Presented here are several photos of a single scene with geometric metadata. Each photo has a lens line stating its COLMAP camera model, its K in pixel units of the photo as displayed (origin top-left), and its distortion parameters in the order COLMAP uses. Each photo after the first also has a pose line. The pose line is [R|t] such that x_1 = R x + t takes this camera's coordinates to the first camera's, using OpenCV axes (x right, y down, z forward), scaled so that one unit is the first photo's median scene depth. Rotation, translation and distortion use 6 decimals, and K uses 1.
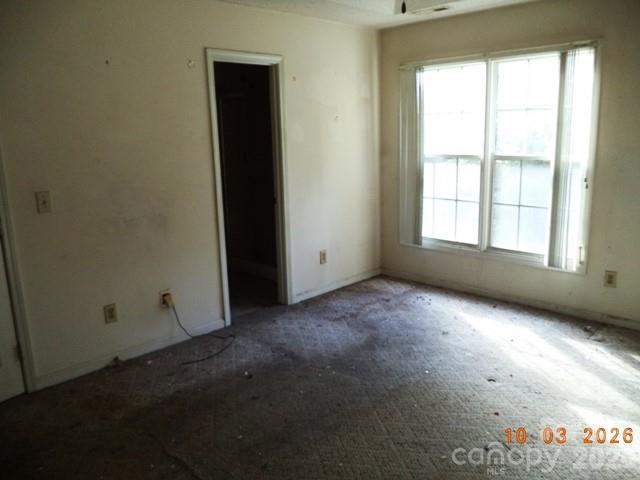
lens RADIAL K [[512.6, 0, 320.0], [0, 512.6, 240.0], [0, 0, 1]] dist [-0.040657, -0.005256]
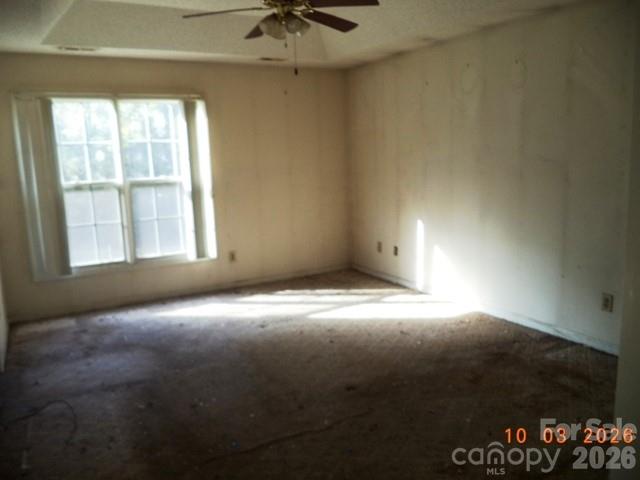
lens RADIAL K [[512.6, 0, 320.0], [0, 512.6, 240.0], [0, 0, 1]] dist [-0.040657, -0.005256]
pose [[0.270575, -0.141739, 0.952207, -0.761994], [0.224779, 0.971064, 0.080674, -0.033630], [-0.936089, 0.192208, 0.294606, 0.298752]]
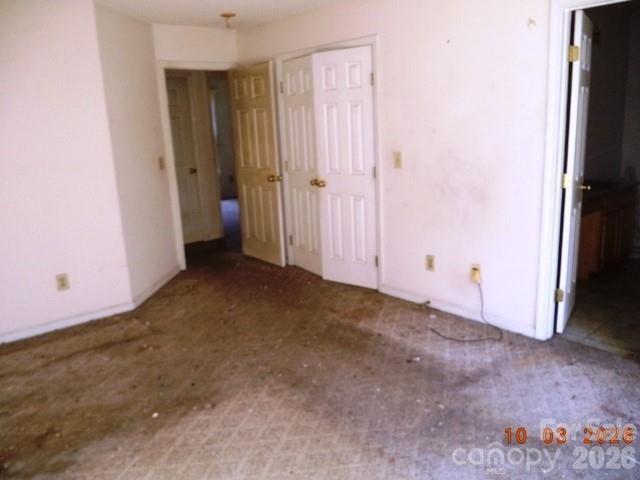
lens RADIAL K [[512.6, 0, 320.0], [0, 512.6, 240.0], [0, 0, 1]] dist [-0.040657, -0.005256]
pose [[-0.075660, 0.264402, -0.961440, 0.631654], [-0.158937, 0.948679, 0.273400, -0.163144], [0.984385, 0.173494, -0.029754, 0.678264]]
